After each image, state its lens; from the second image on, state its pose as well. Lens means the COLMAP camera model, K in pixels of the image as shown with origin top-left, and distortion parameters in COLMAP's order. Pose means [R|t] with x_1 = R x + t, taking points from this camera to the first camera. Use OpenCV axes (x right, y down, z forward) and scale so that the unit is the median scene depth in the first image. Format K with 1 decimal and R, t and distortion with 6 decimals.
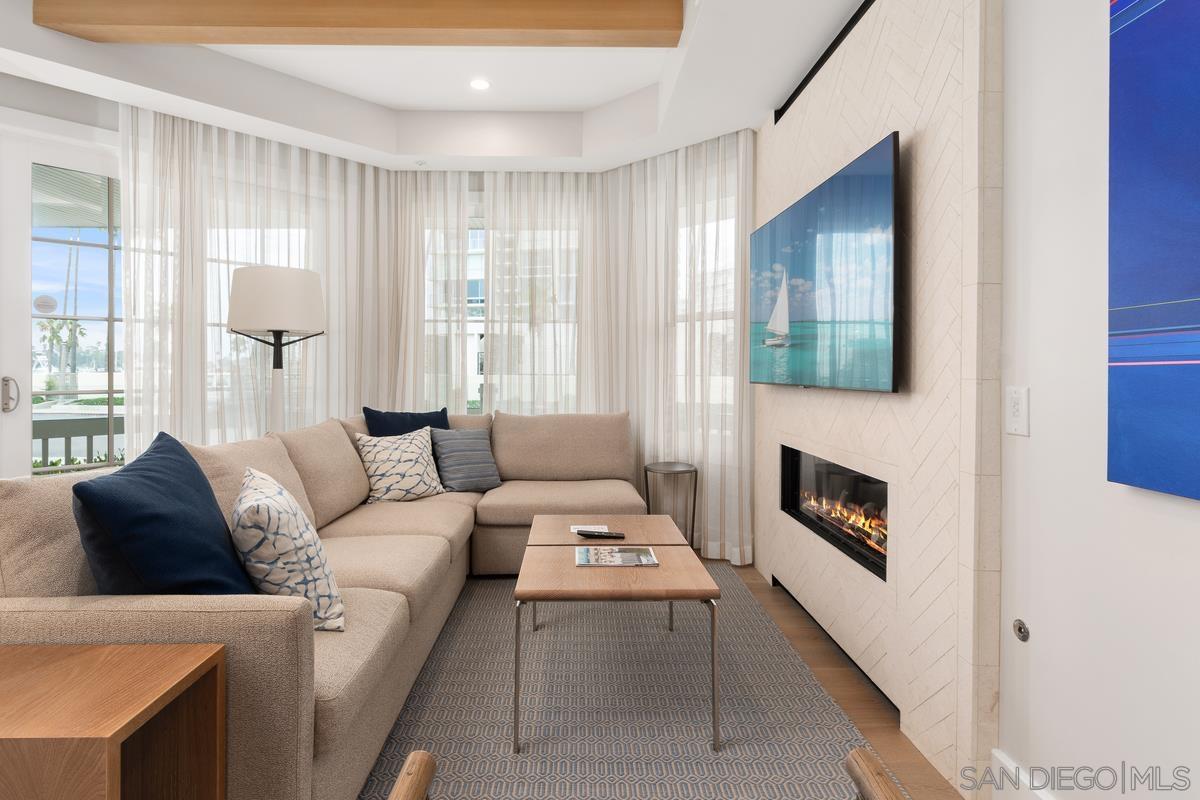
lens RADIAL K [[595.8, 0, 602.6], [0, 595.8, 369.5], [0, 0, 1]] dist [-0.015504, 0.002192]
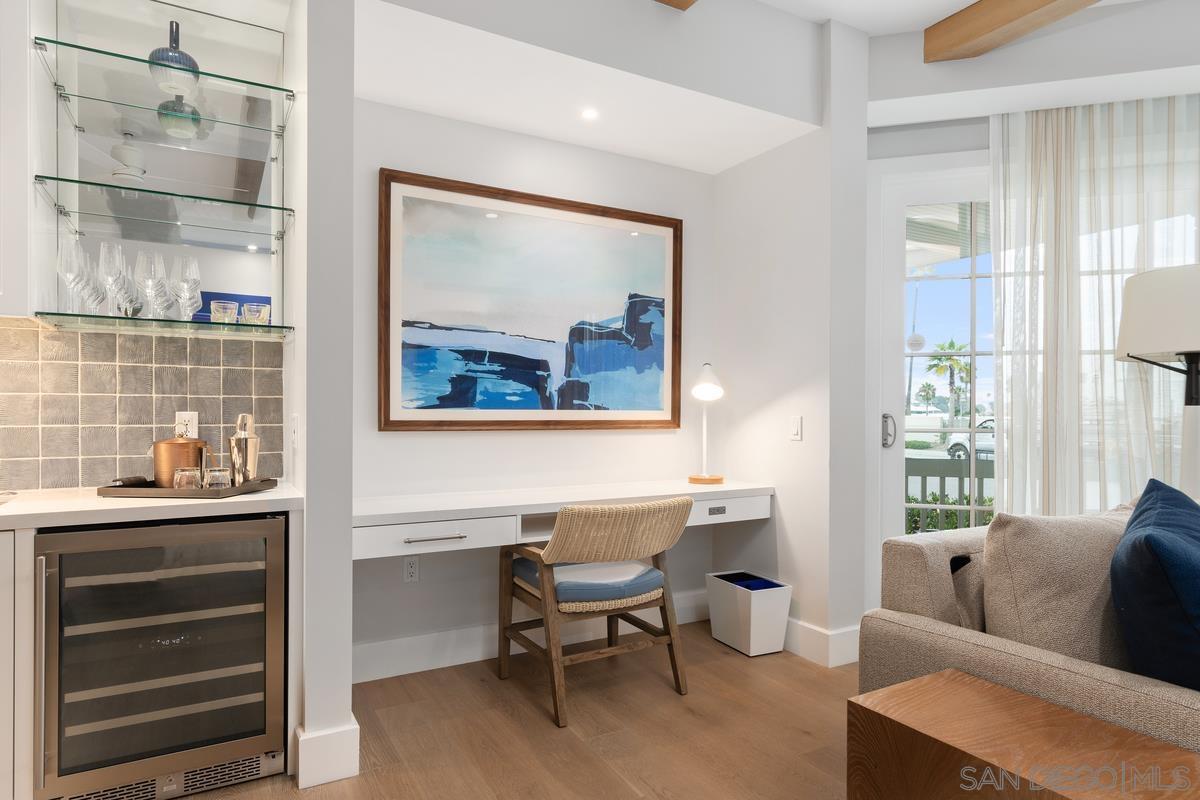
lens RADIAL K [[695.4, 0, 597.8], [0, 695.4, 412.4], [0, 0, 1]] dist [0.004656, 0.001899]
pose [[0.466730, 0.002911, -0.884395, -0.141064], [-0.004517, 0.999989, 0.000908, 0.009377], [0.884388, 0.003571, 0.466738, -0.042897]]
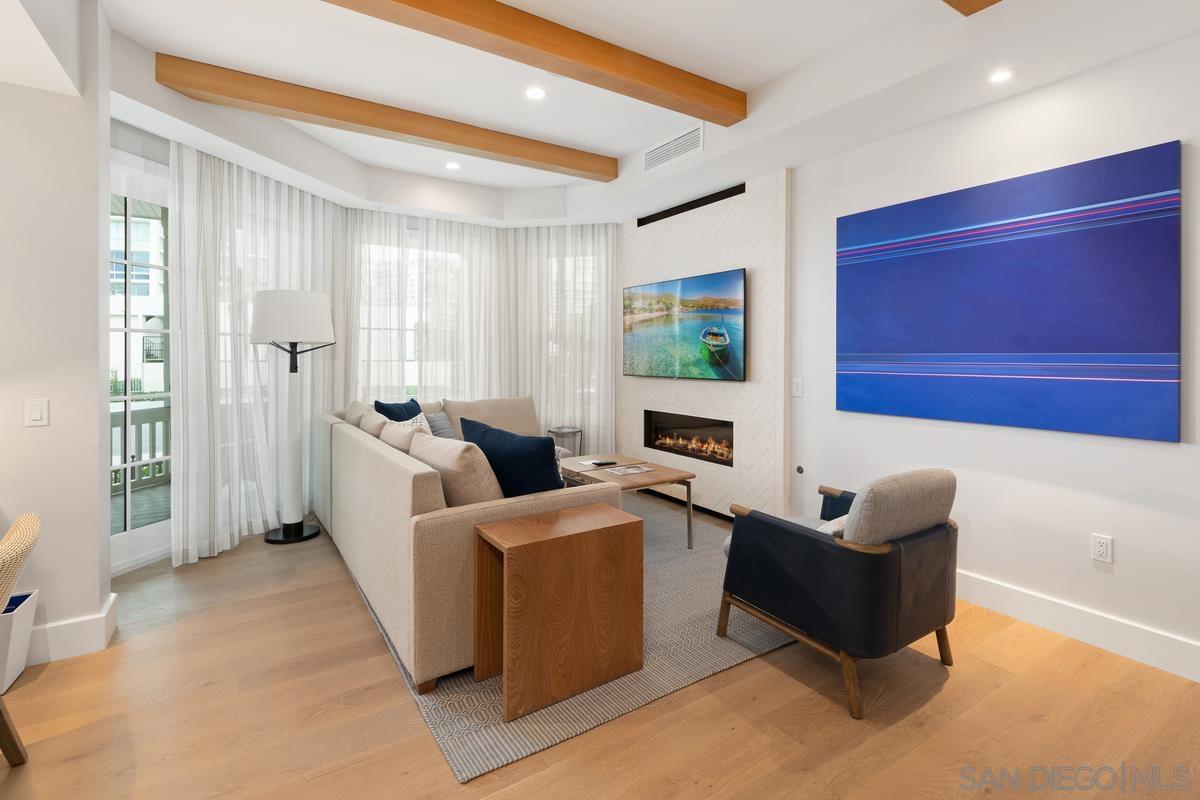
lens RADIAL K [[540.2, 0, 598.9], [0, 540.2, 351.4], [0, 0, 1]] dist [-0.001314, -0.004404]
pose [[0.853085, -0.001702, 0.521770, -0.636594], [0.003038, 0.999994, -0.001704, -0.044012], [-0.521764, 0.003038, 0.853085, -0.290074]]
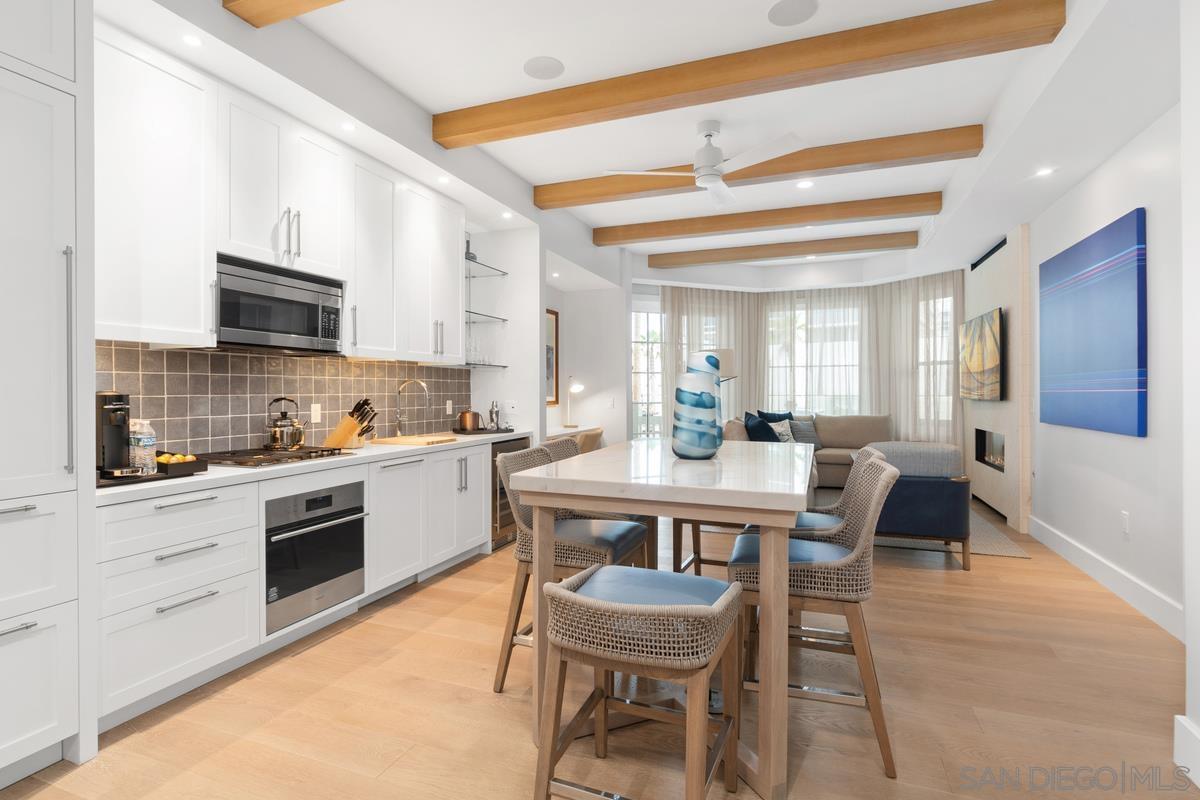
lens RADIAL K [[595.8, 0, 580.7], [0, 595.8, 391.9], [0, 0, 1]] dist [-0.015504, 0.002192]
pose [[0.918087, -0.006790, -0.396321, -0.136524], [0.006734, 0.999976, -0.001533, -0.006212], [0.396322, -0.001261, 0.918111, -1.376773]]
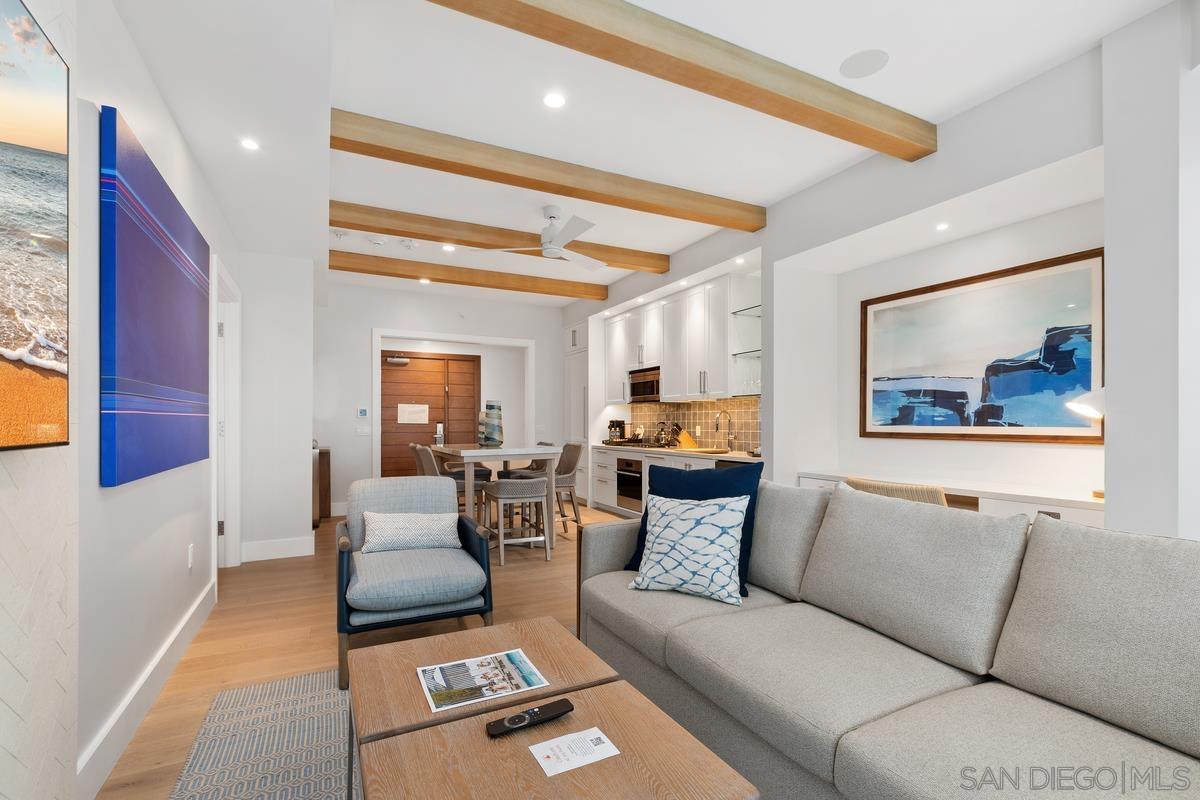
lens RADIAL K [[540.2, 0, 599.4], [0, 540.2, 424.3], [0, 0, 1]] dist [-0.001314, -0.004404]
pose [[-0.904730, -0.003756, -0.425970, 0.106169], [-0.005506, 0.999981, 0.002878, 0.003182], [0.425951, 0.004950, -0.904733, 1.111573]]
